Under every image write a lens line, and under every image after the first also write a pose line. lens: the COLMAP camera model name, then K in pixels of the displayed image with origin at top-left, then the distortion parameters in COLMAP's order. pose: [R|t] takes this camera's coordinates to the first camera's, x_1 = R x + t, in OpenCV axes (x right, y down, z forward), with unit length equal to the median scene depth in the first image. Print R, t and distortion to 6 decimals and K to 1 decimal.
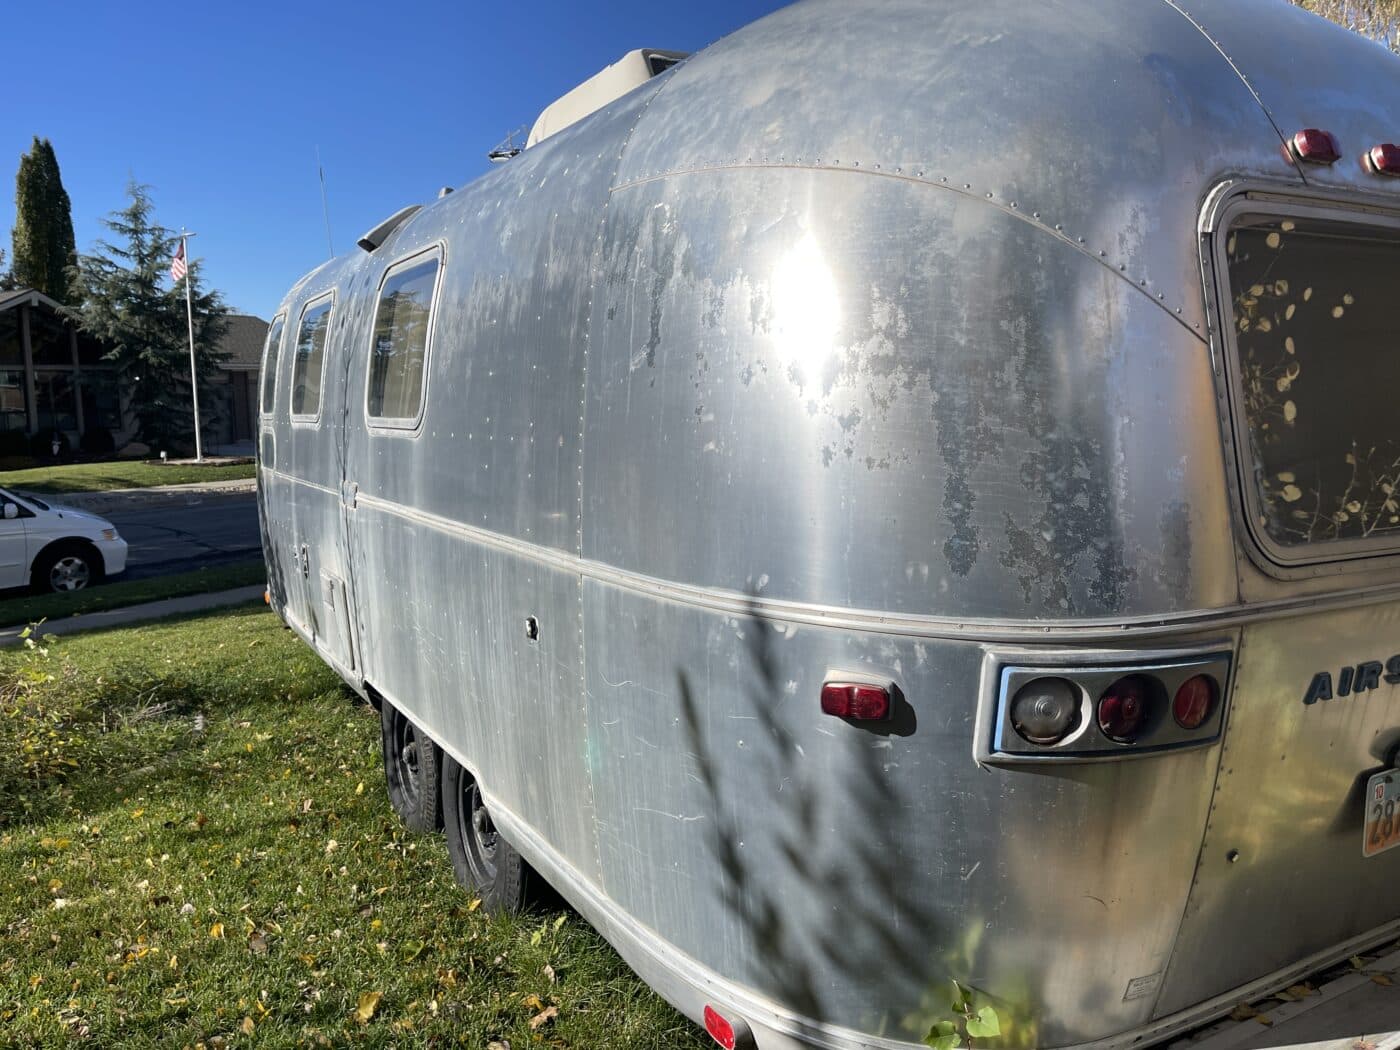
lens RADIAL K [[1121.6, 0, 700.0], [0, 1121.6, 525.0], [0, 0, 1]] dist [0.070825, -0.066192]
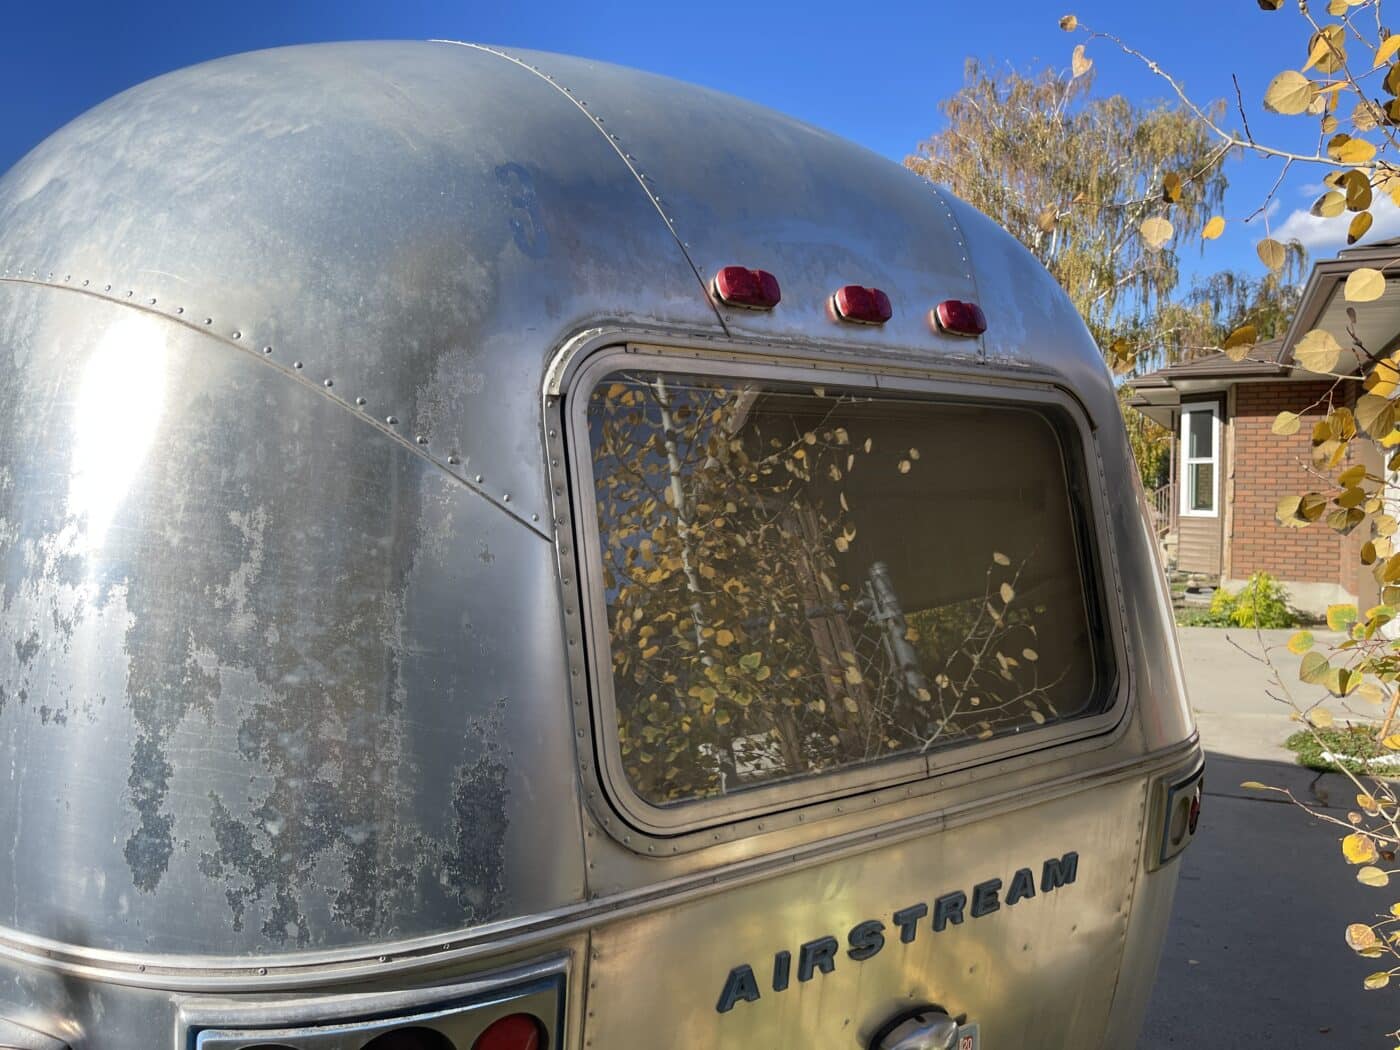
lens RADIAL K [[1121.6, 0, 700.0], [0, 1121.6, 525.0], [0, 0, 1]] dist [0.070825, -0.066192]
pose [[0.989736, 0.006843, 0.142747, 0.455442], [0.004655, 0.996779, -0.080065, -0.115024], [-0.142835, 0.079907, 0.986516, 0.263080]]
